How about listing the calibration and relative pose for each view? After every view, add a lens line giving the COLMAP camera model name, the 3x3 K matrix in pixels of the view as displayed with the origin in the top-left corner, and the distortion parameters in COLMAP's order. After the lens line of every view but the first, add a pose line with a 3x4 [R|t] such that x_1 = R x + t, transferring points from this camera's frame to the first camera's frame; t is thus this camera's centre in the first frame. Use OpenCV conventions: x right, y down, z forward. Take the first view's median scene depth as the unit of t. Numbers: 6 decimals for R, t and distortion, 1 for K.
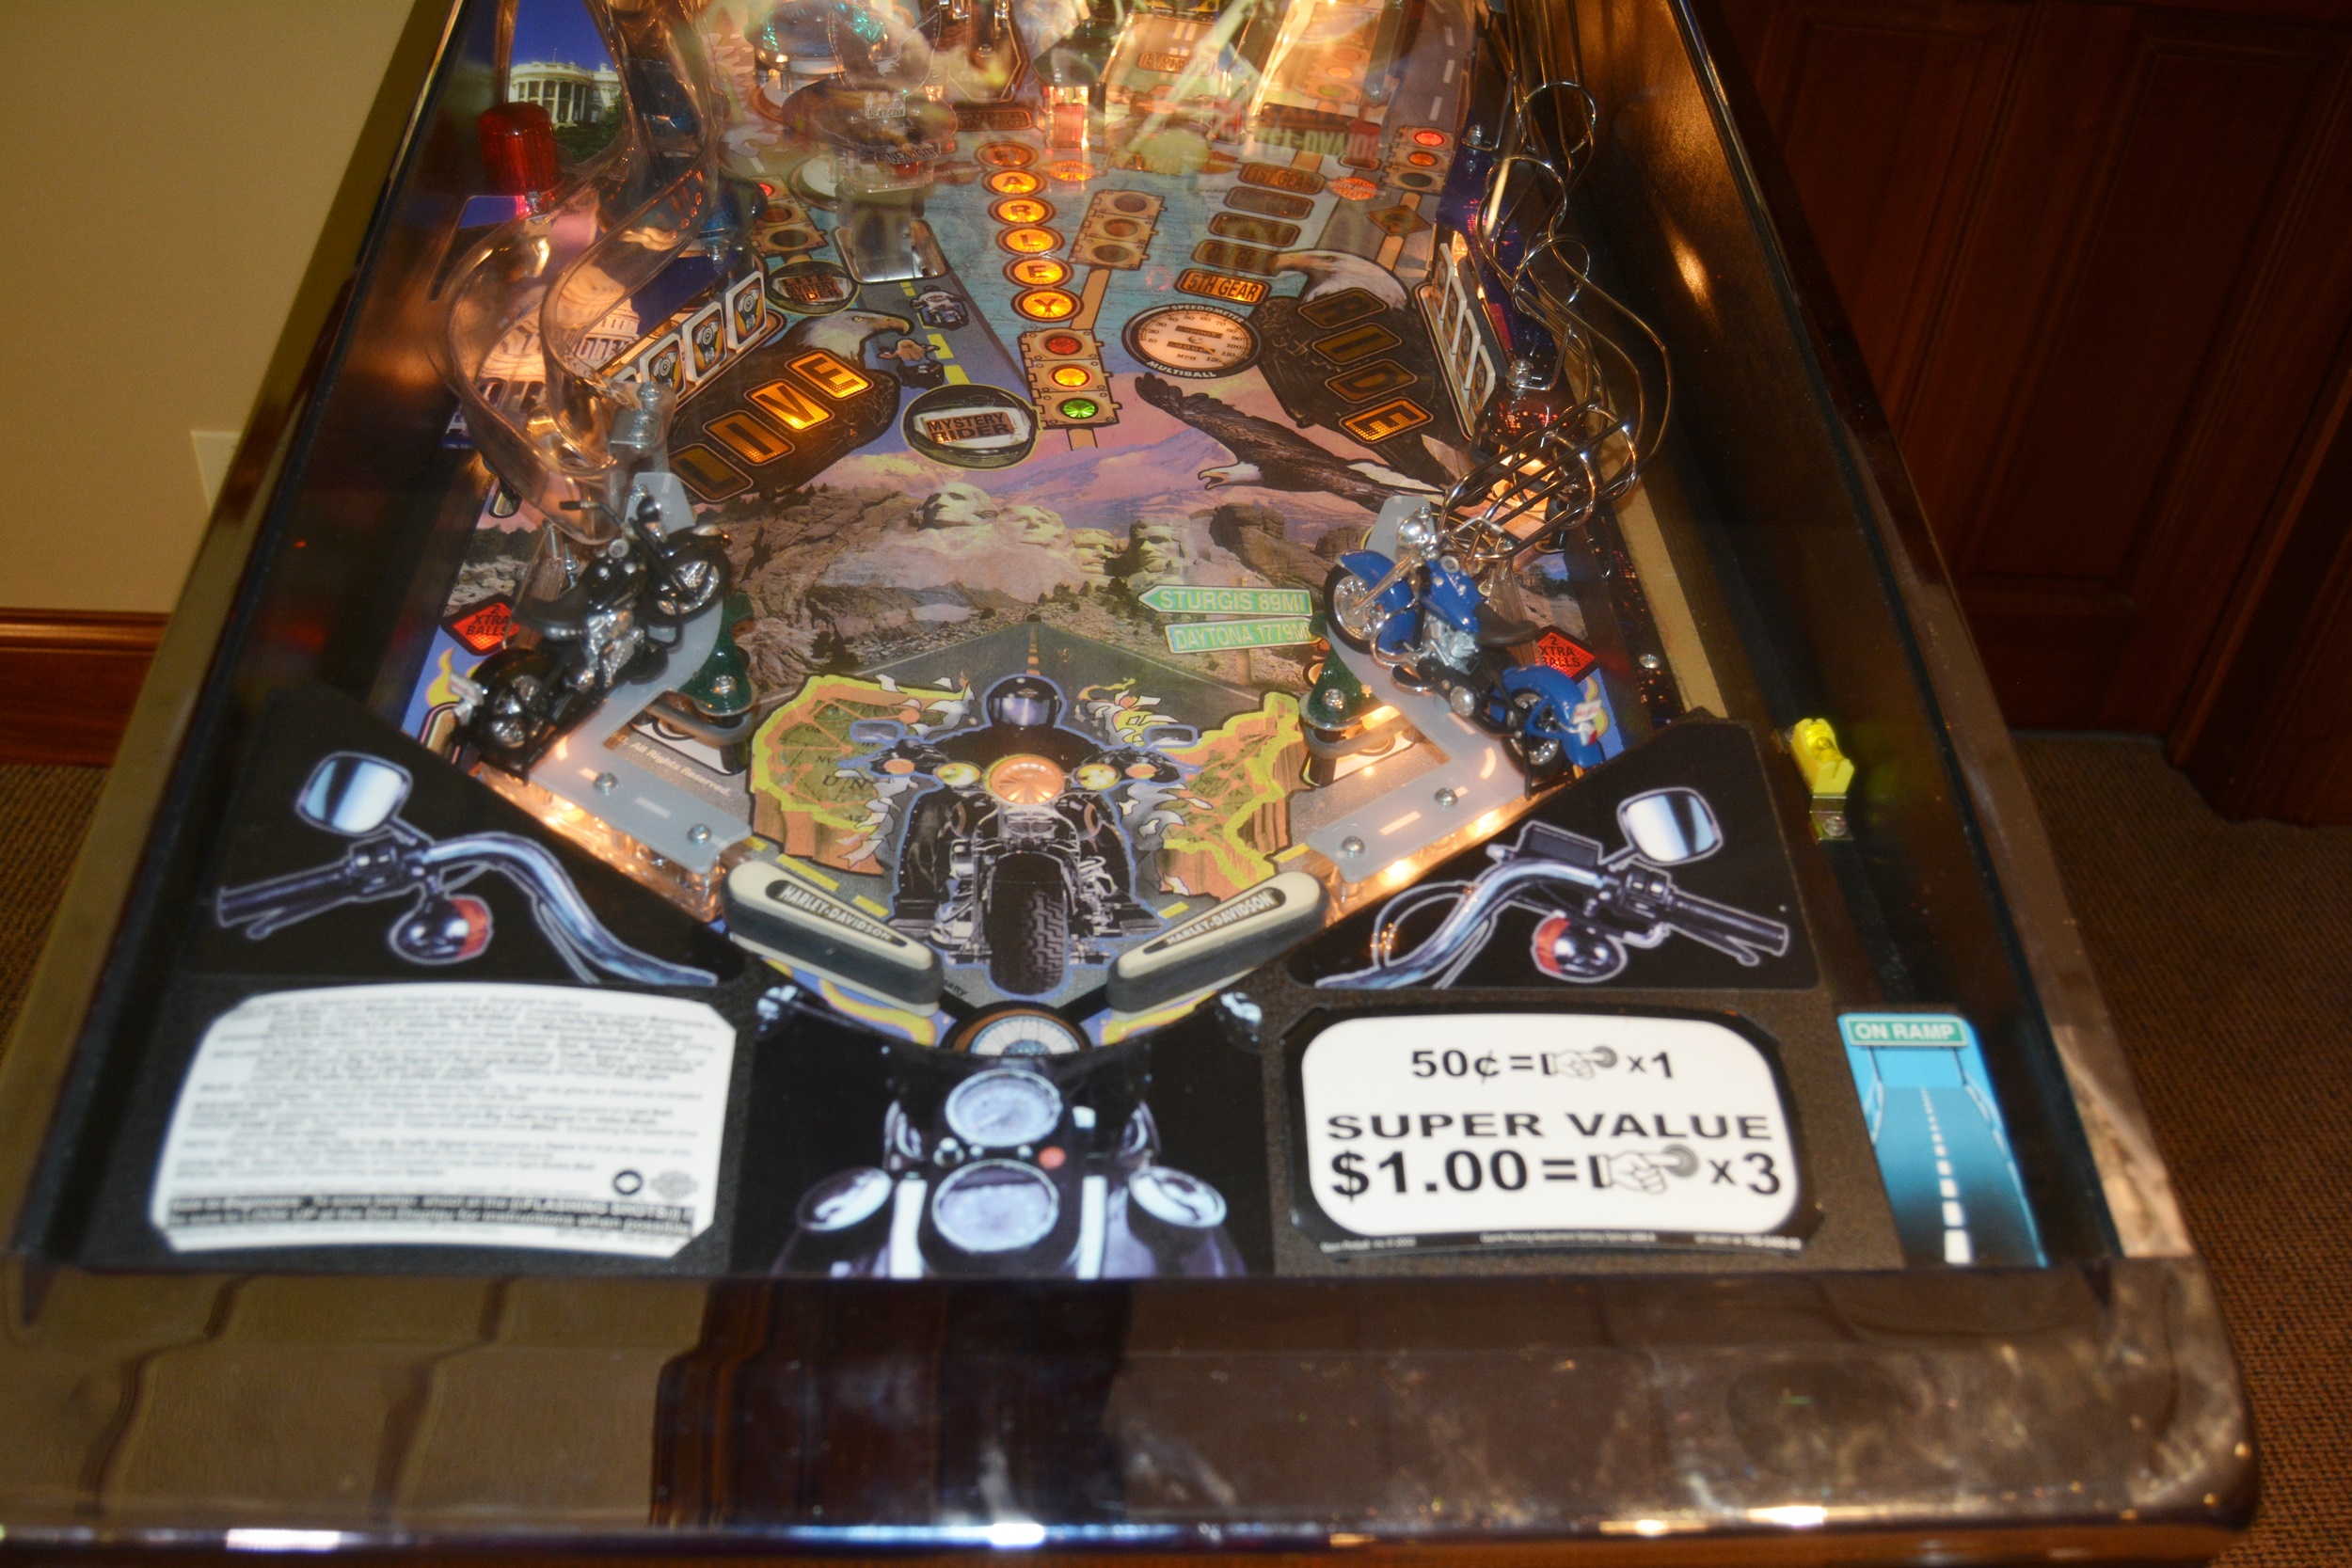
lens RADIAL K [[1986.3, 0, 1189.0], [0, 1986.3, 802.1], [0, 0, 1]] dist [-0.081735, 0.022268]
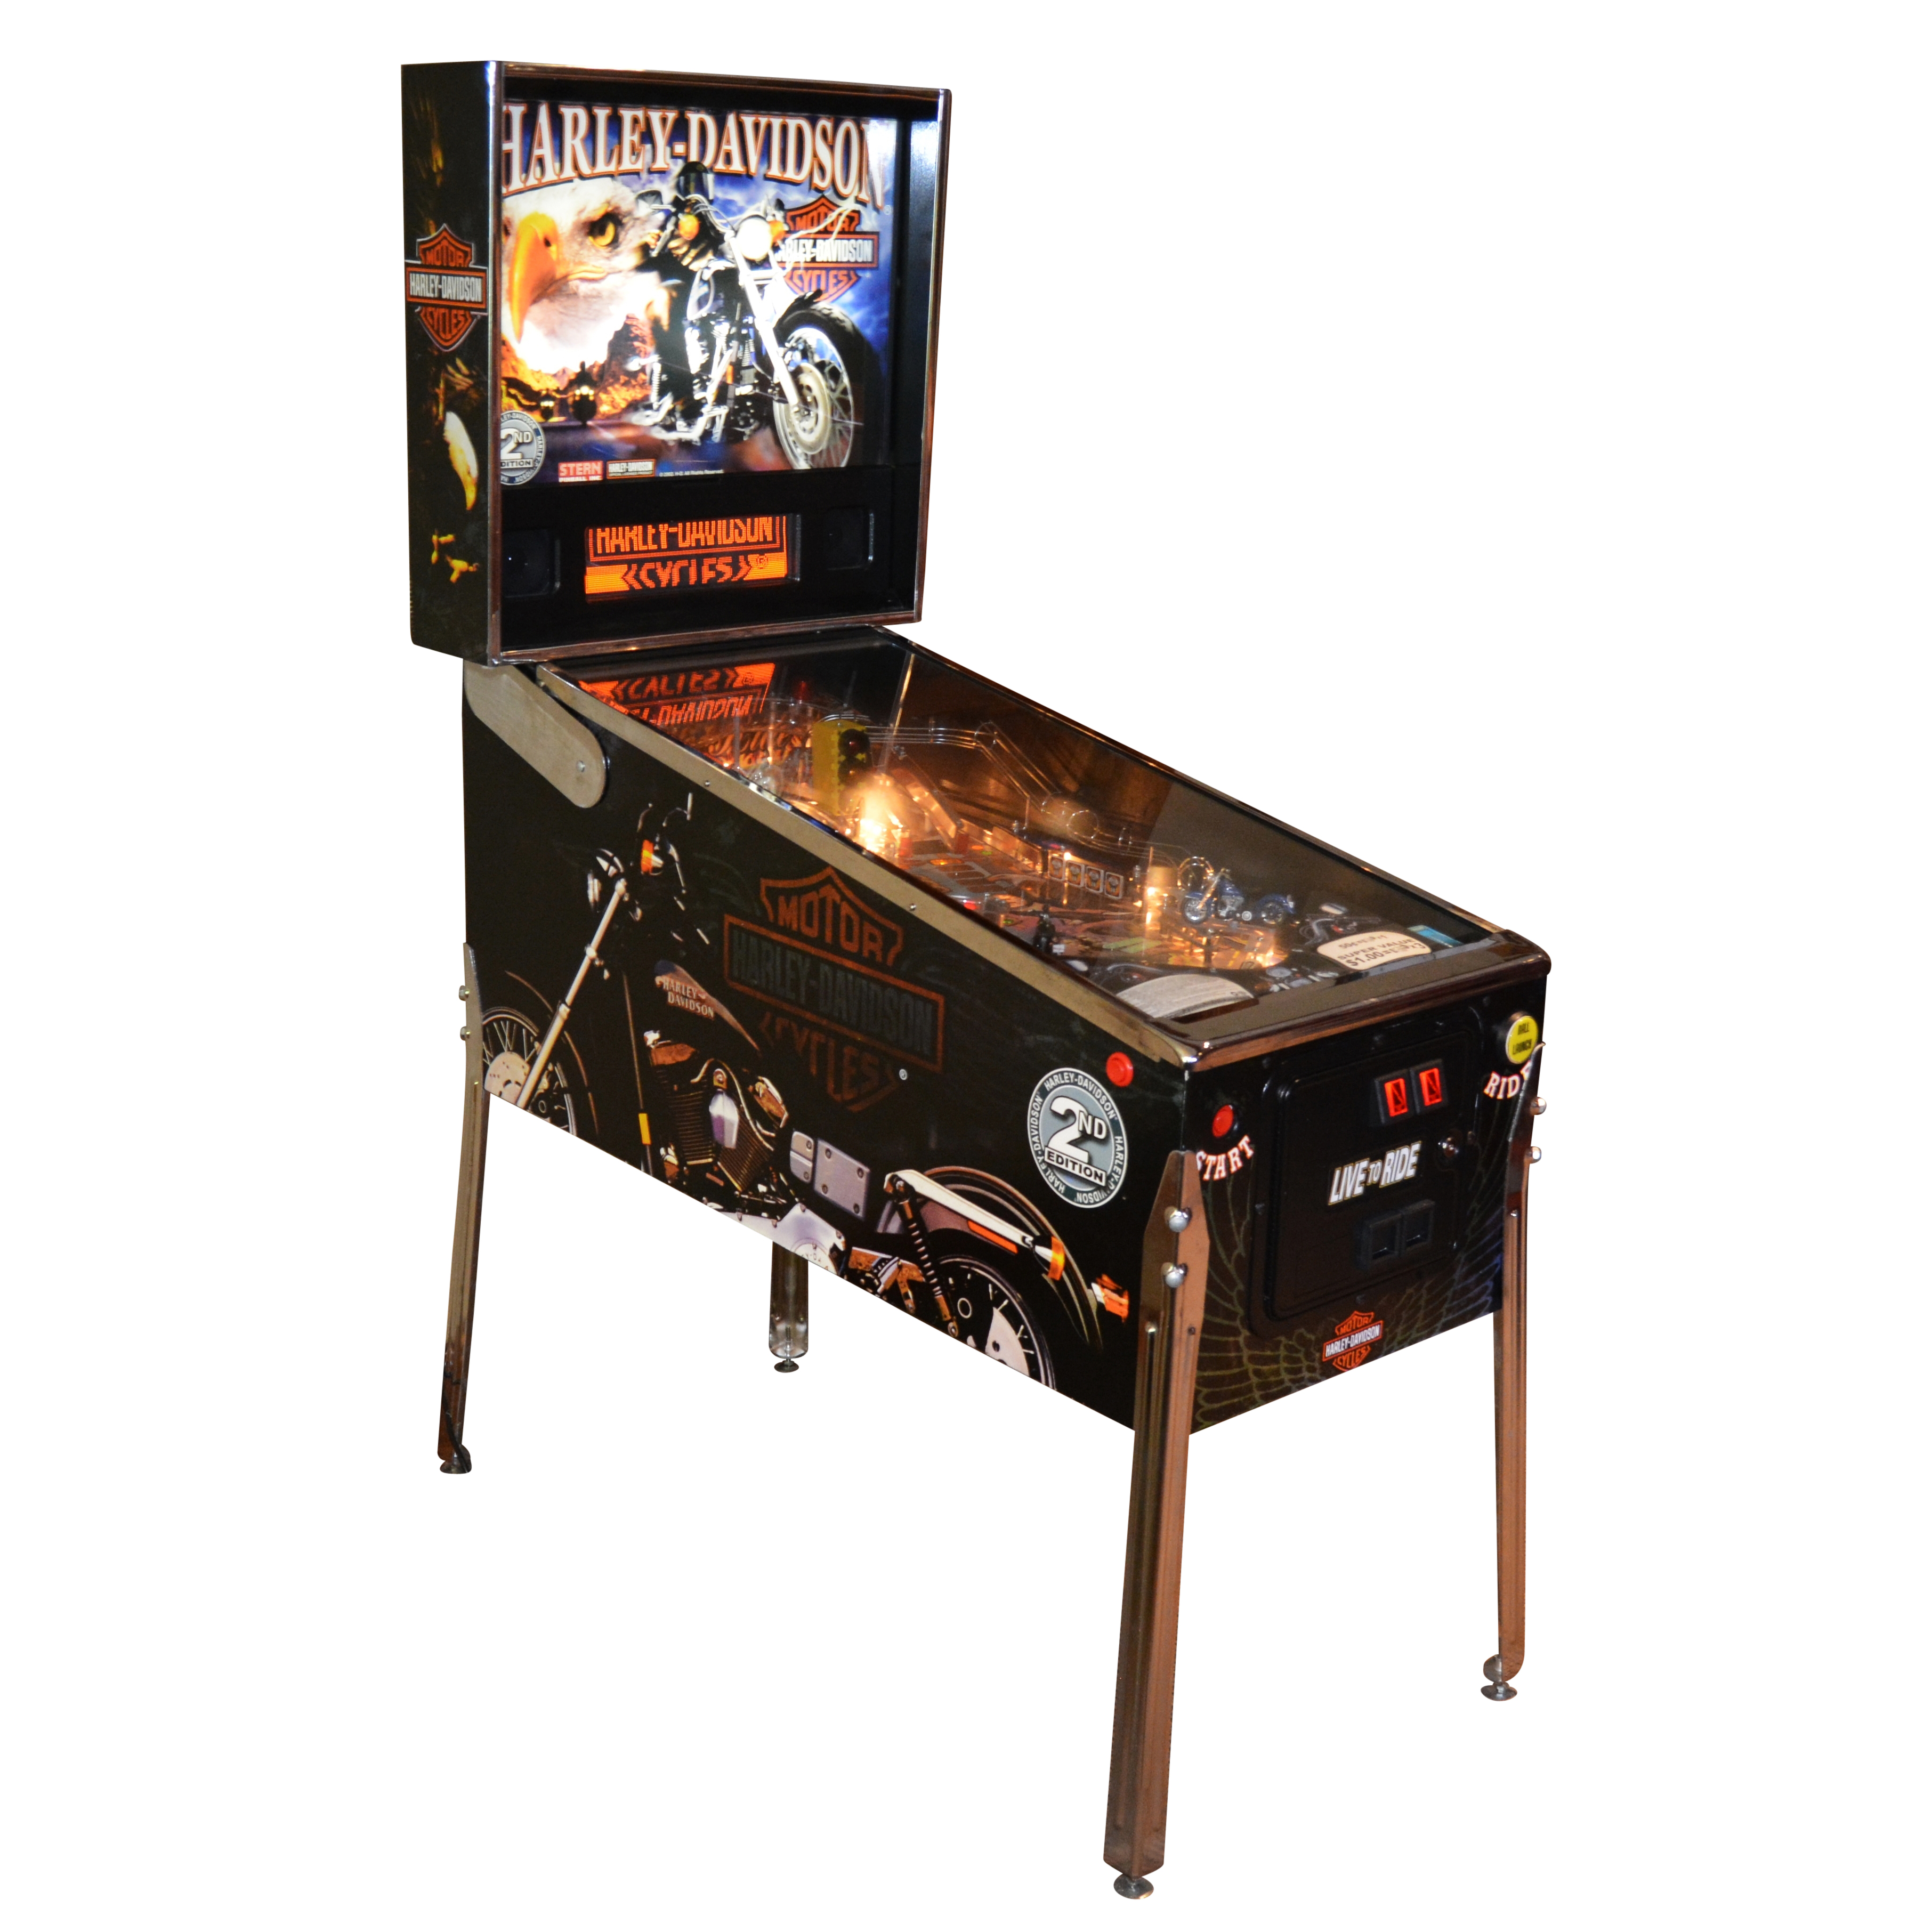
lens RADIAL K [[2470.1, 0, 817.8], [0, 2470.1, 966.0], [0, 0, 1]] dist [-0.091895, 0.000000]
pose [[0.811447, -0.213194, 0.544152, -2.345430], [0.415311, 0.865435, -0.280248, 0.762202], [-0.411181, 0.453399, 0.790797, -1.663468]]
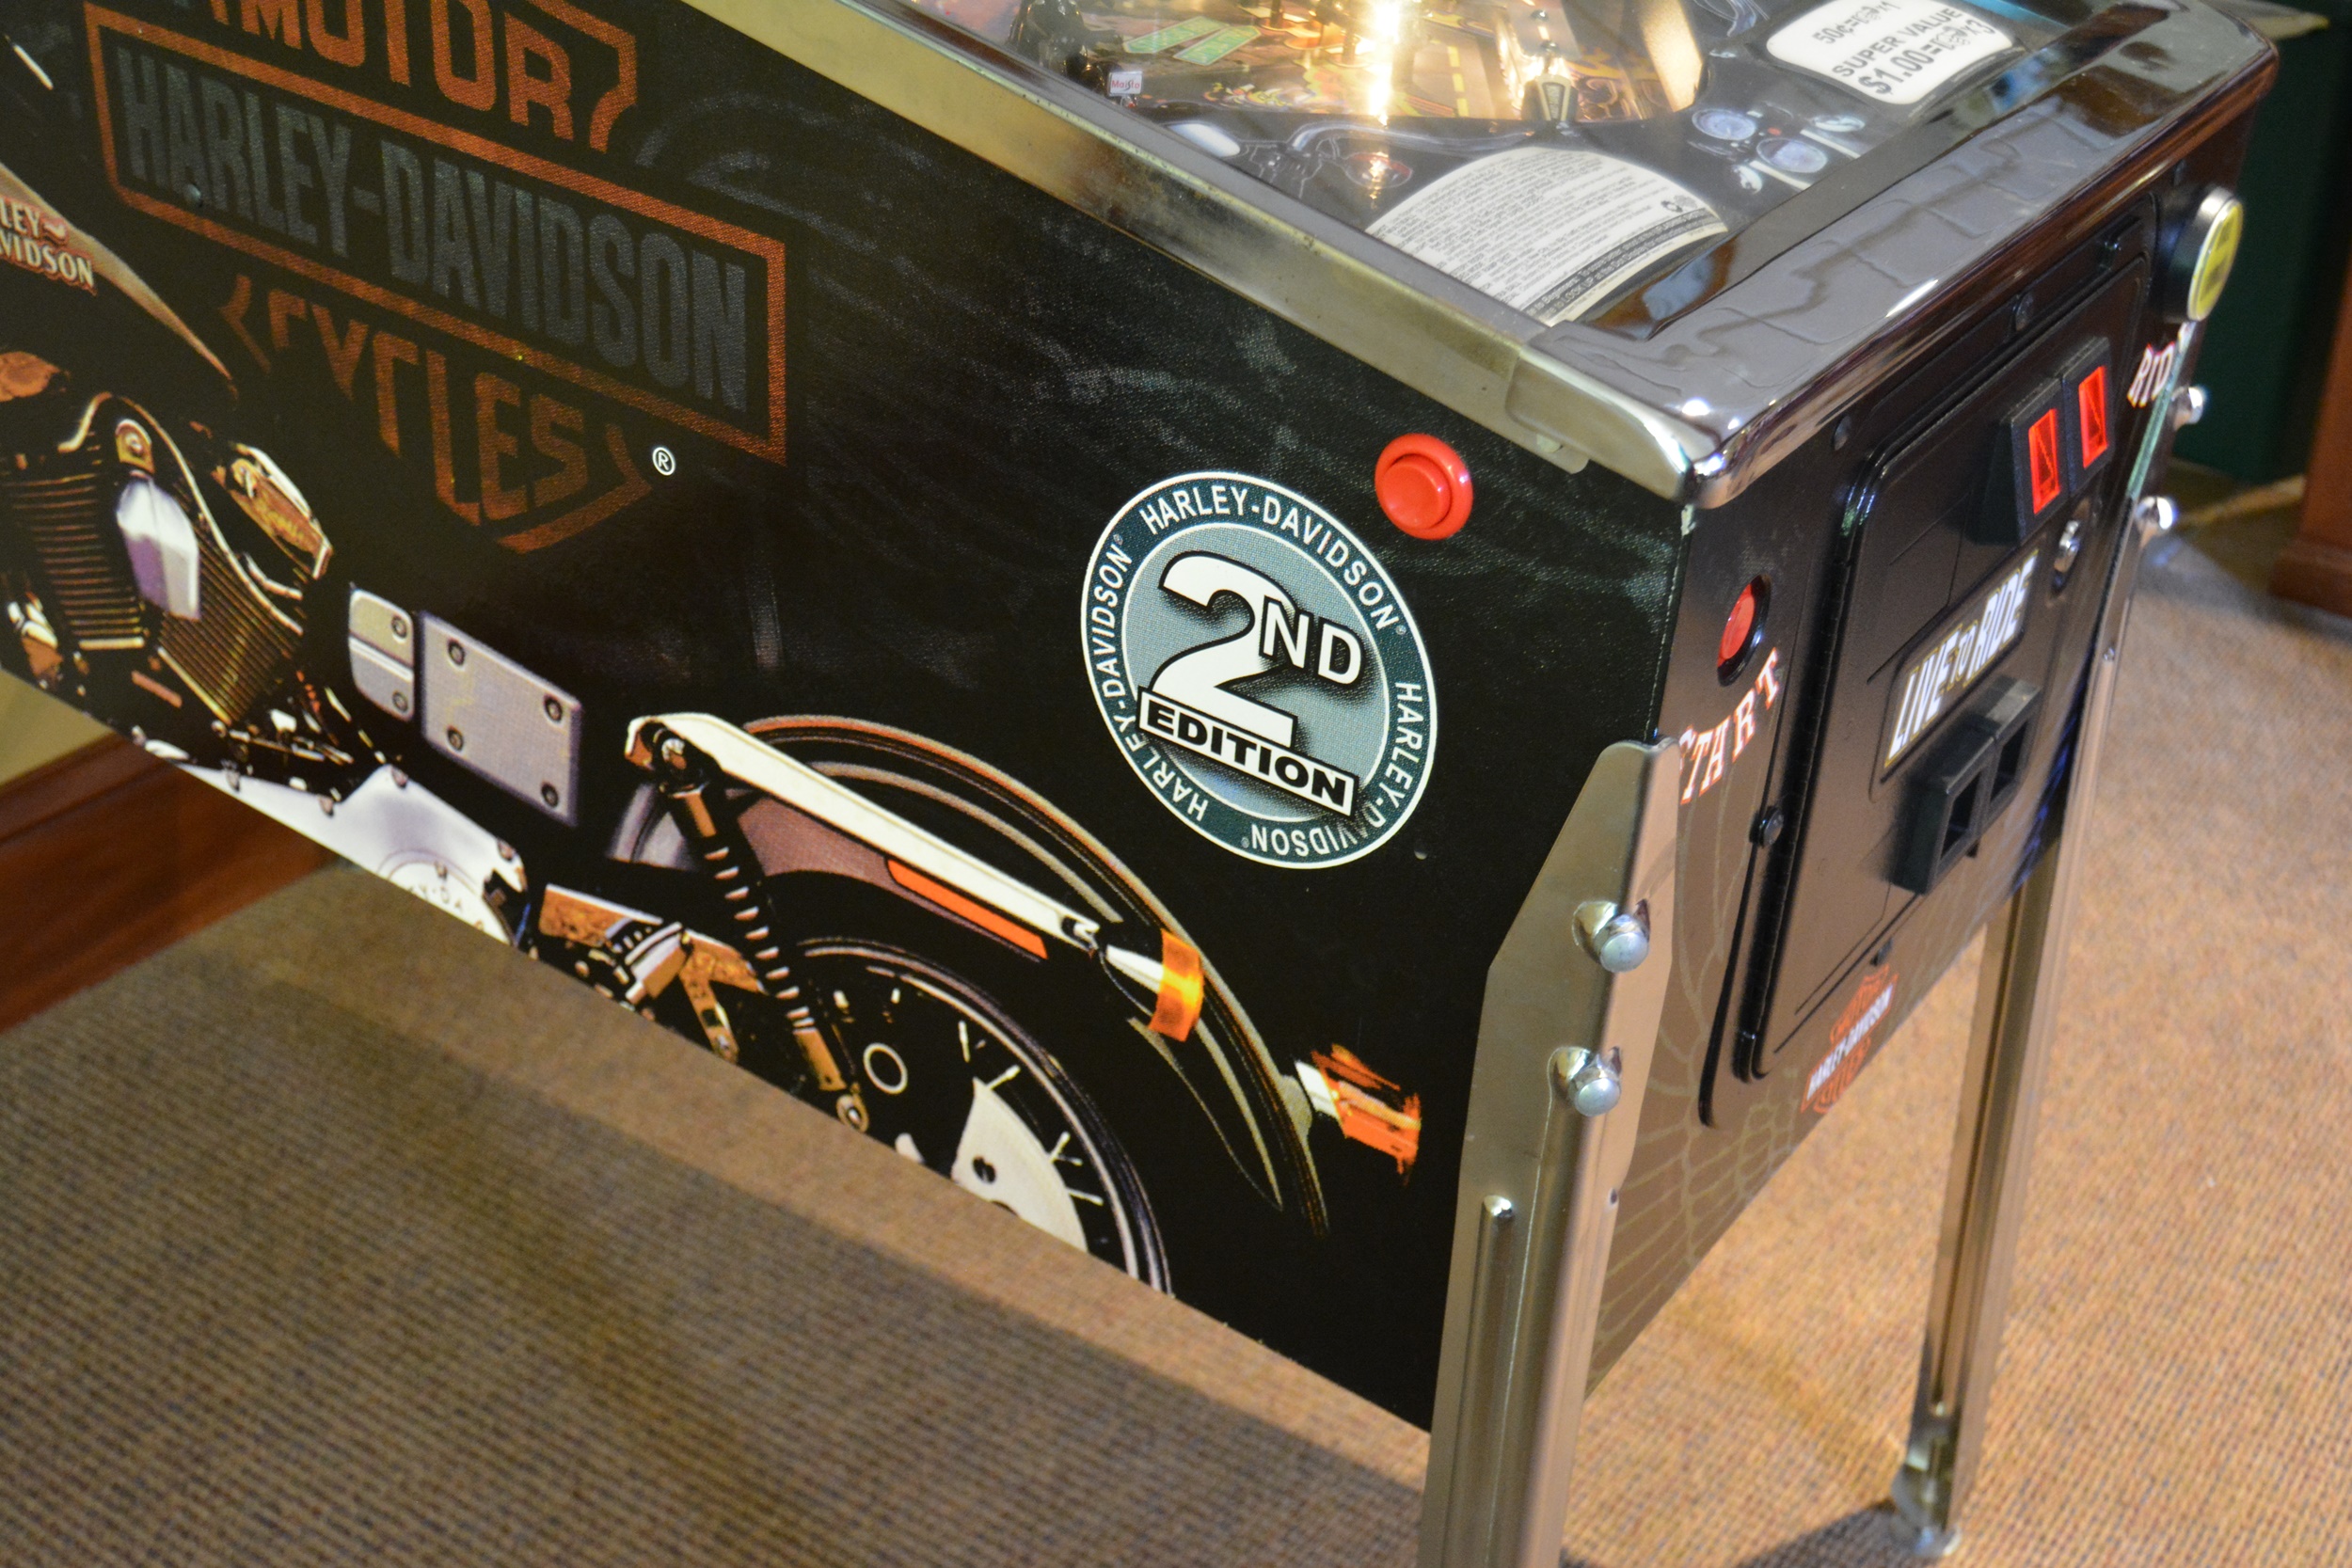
lens RADIAL K [[2807.8, 0, 1172.0], [0, 2807.8, 785.9], [0, 0, 1]] dist [-0.049886, 0.000000]
pose [[0.611339, -0.438098, 0.659040, -1.236275], [0.509215, 0.855249, 0.096170, 0.112588], [-0.605776, 0.276801, 0.745934, -0.061657]]
